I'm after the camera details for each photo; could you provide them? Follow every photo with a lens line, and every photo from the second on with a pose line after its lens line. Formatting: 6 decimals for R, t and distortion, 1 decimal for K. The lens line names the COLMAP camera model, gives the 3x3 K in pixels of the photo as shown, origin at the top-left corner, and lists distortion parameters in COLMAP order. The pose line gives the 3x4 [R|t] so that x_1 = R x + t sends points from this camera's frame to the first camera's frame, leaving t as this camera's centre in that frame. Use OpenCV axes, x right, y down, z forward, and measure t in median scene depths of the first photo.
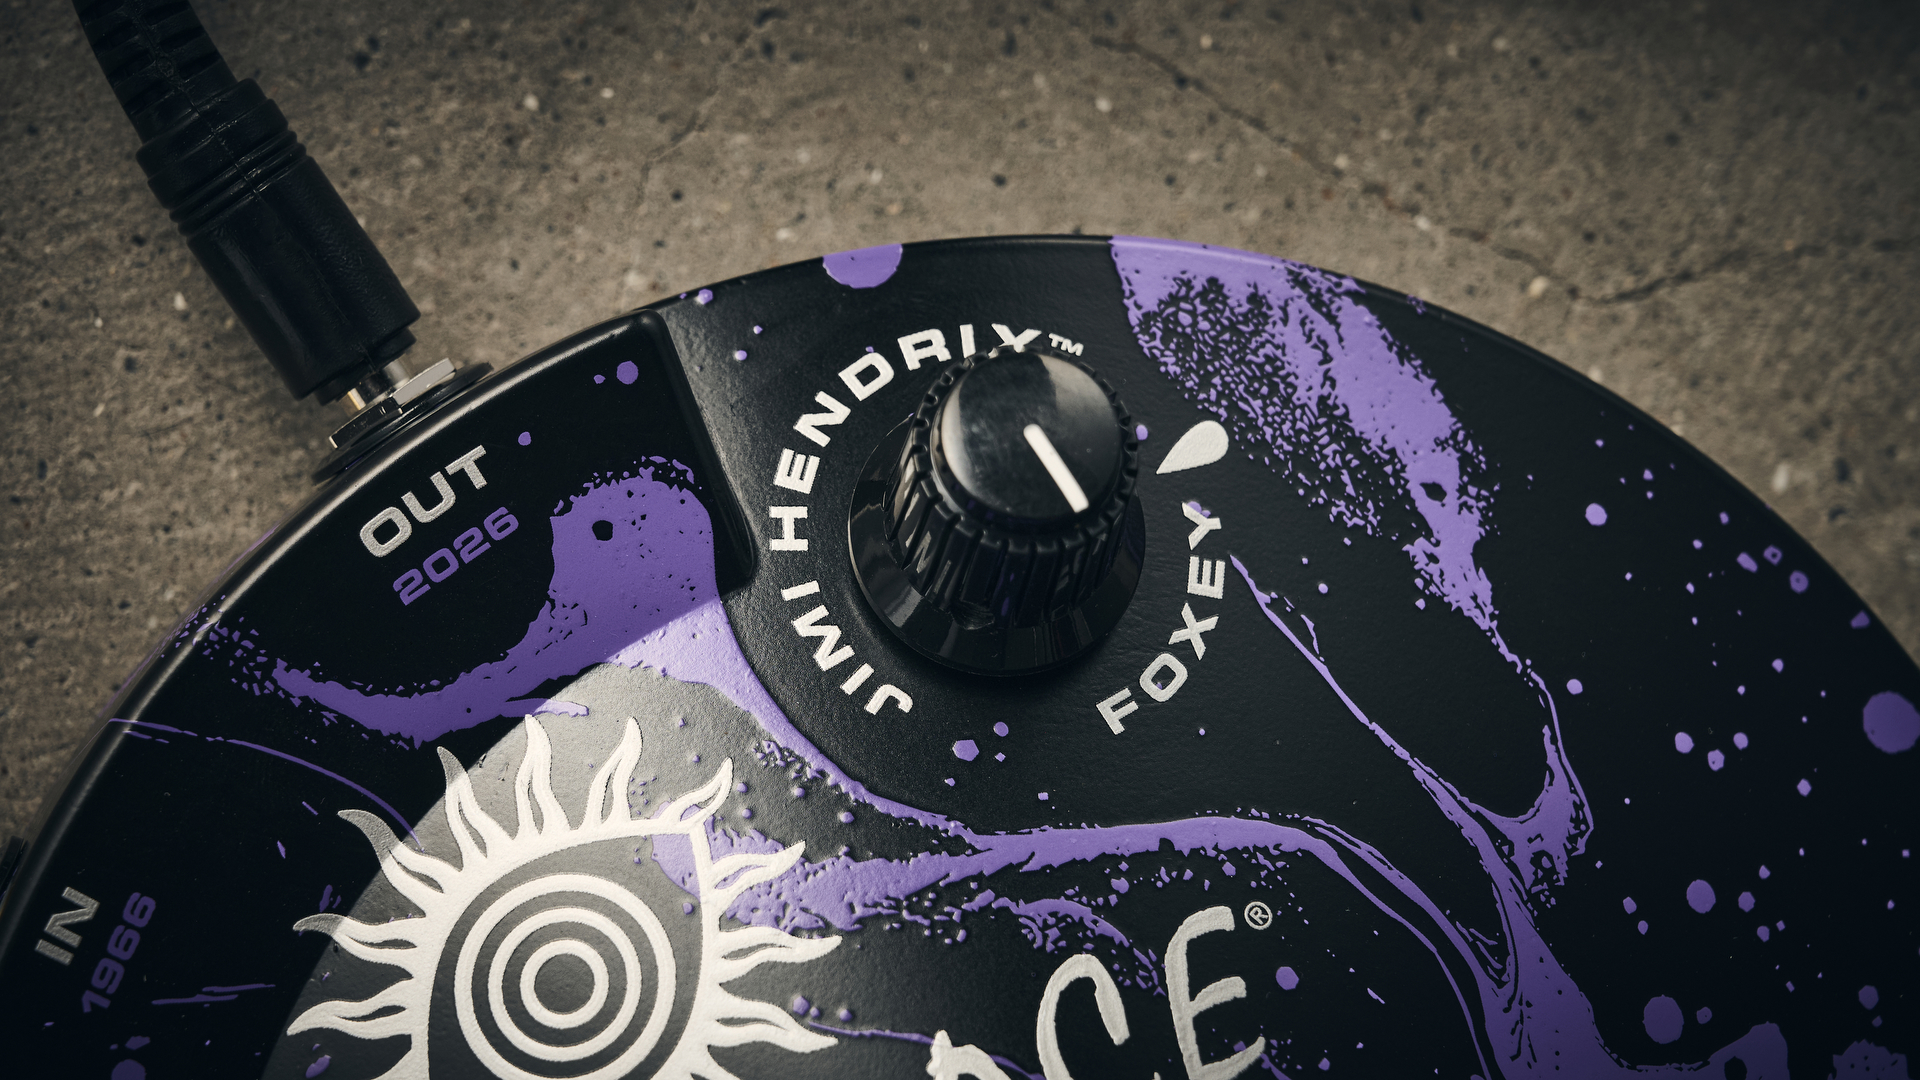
lens RADIAL K [[5217.9, 0, 960.0], [0, 5217.9, 540.0], [0, 0, 1]] dist [-0.123444, -1.547983]
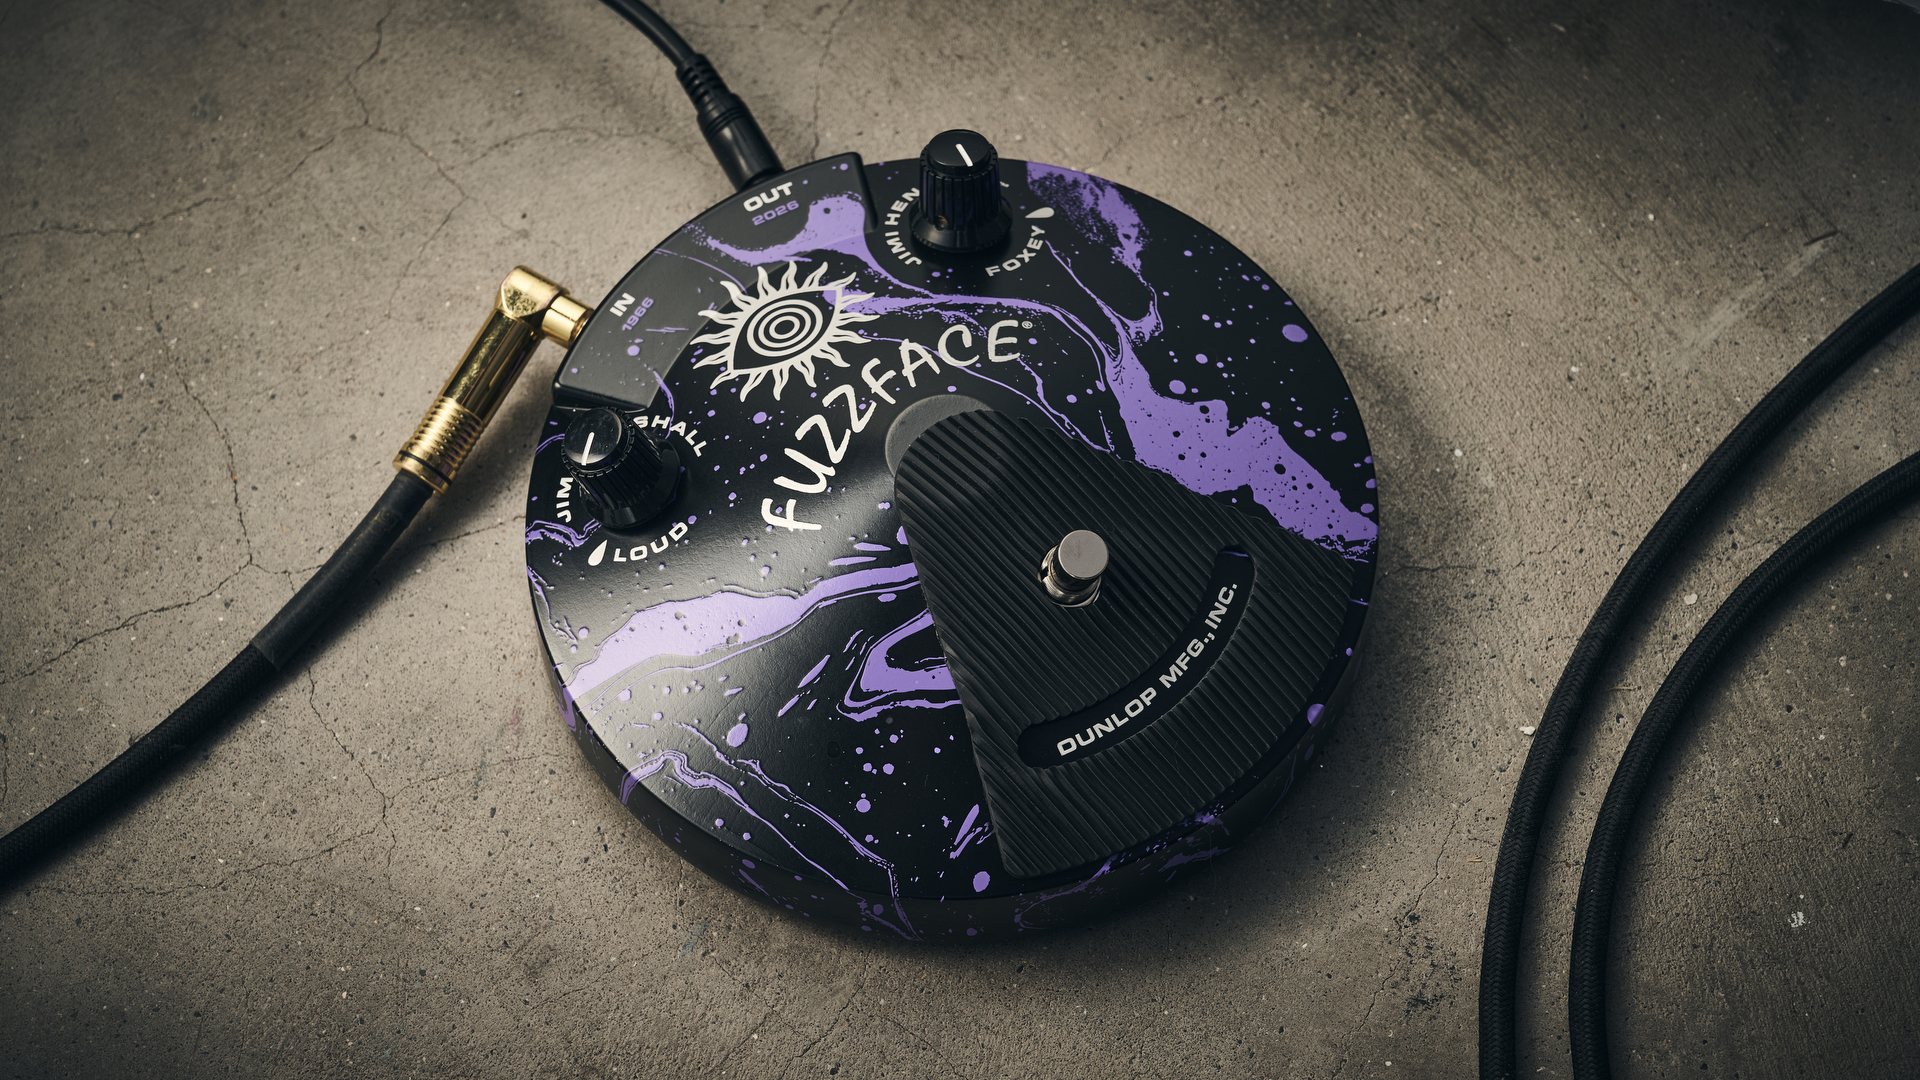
lens RADIAL K [[4088.7, 0, 960.0], [0, 4088.7, 540.0], [0, 0, 1]] dist [-0.016644, -0.057737]
pose [[0.968987, 0.030083, -0.245273, 0.560779], [-0.134395, 0.897087, -0.420918, 1.098367], [0.207369, 0.440828, 0.873309, -0.882035]]
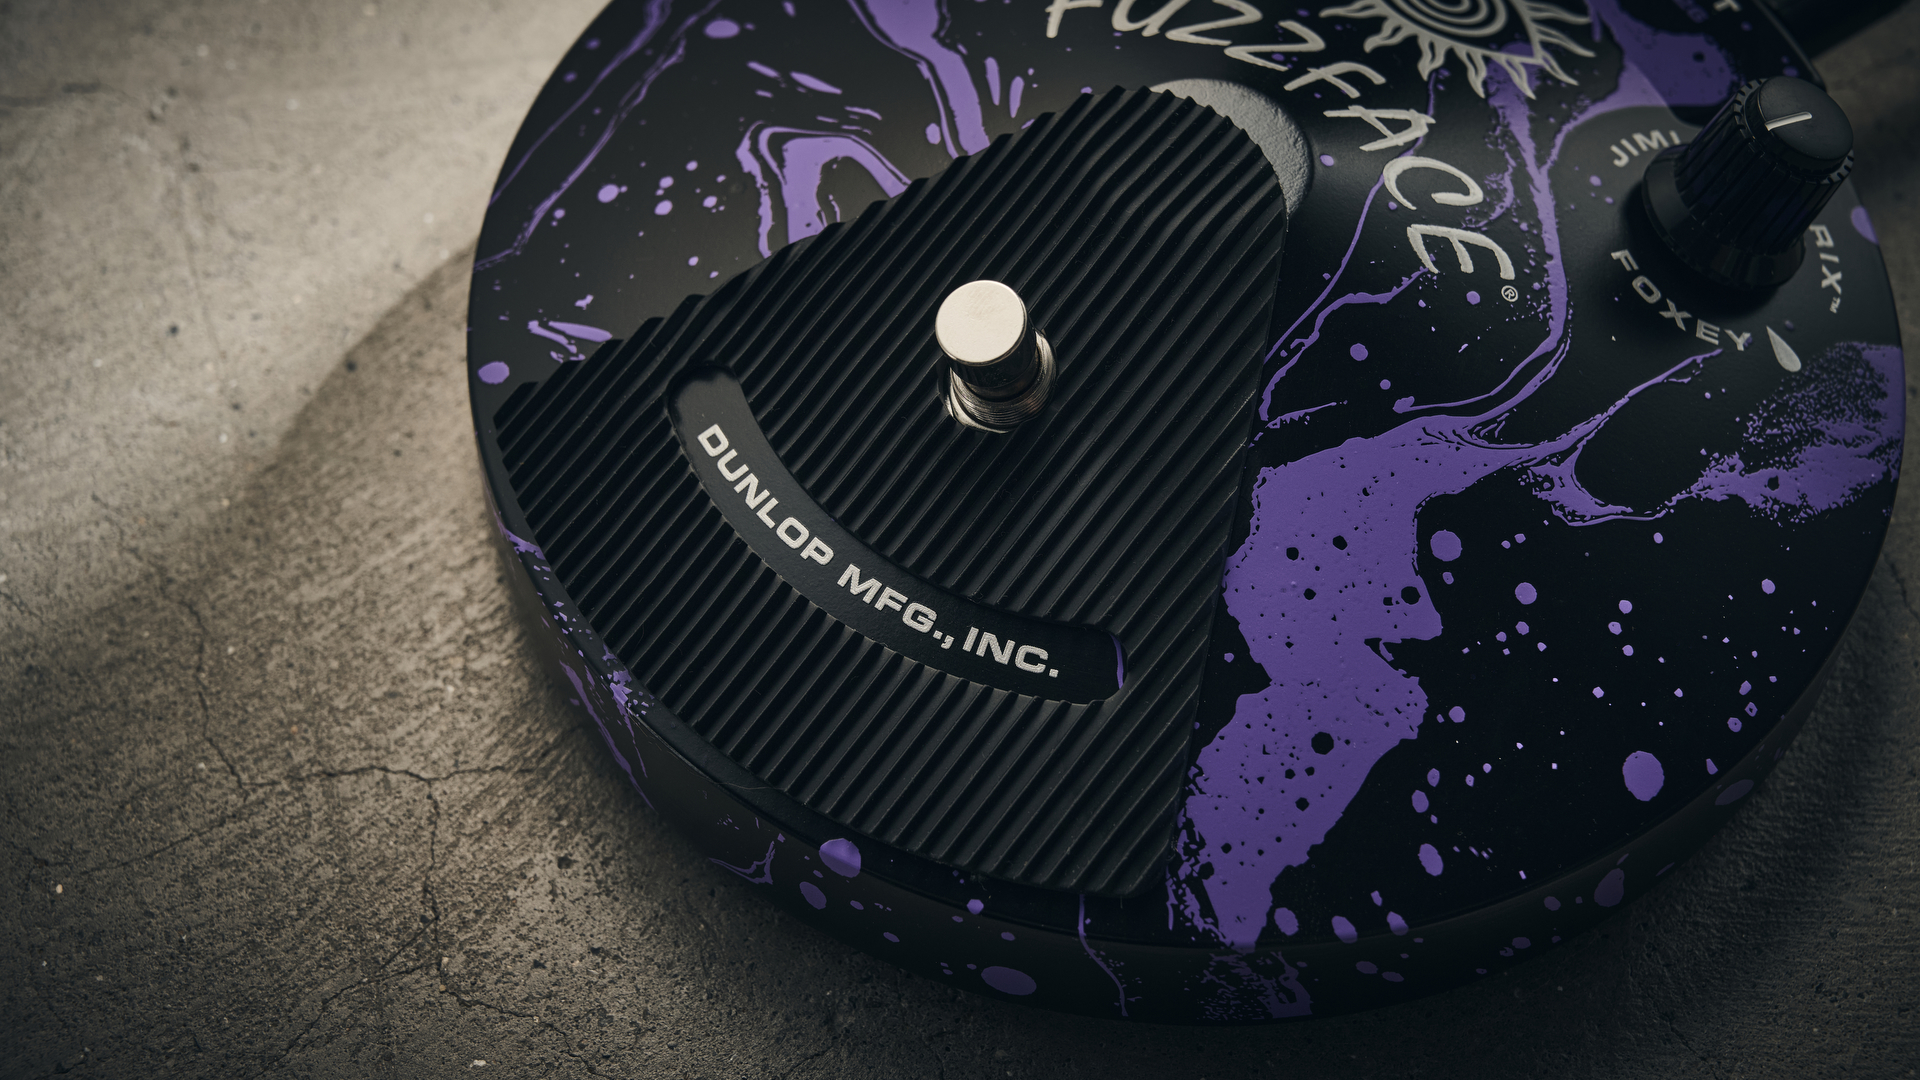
lens RADIAL K [[2974.0, 0, 960.0], [0, 2974.0, 540.0], [0, 0, 1]] dist [-0.157520, 0.007443]
pose [[-0.054546, 0.727620, -0.683808, 0.726029], [-0.997034, -0.002447, 0.076927, 0.166989], [0.054300, 0.685976, 0.725595, 0.380610]]
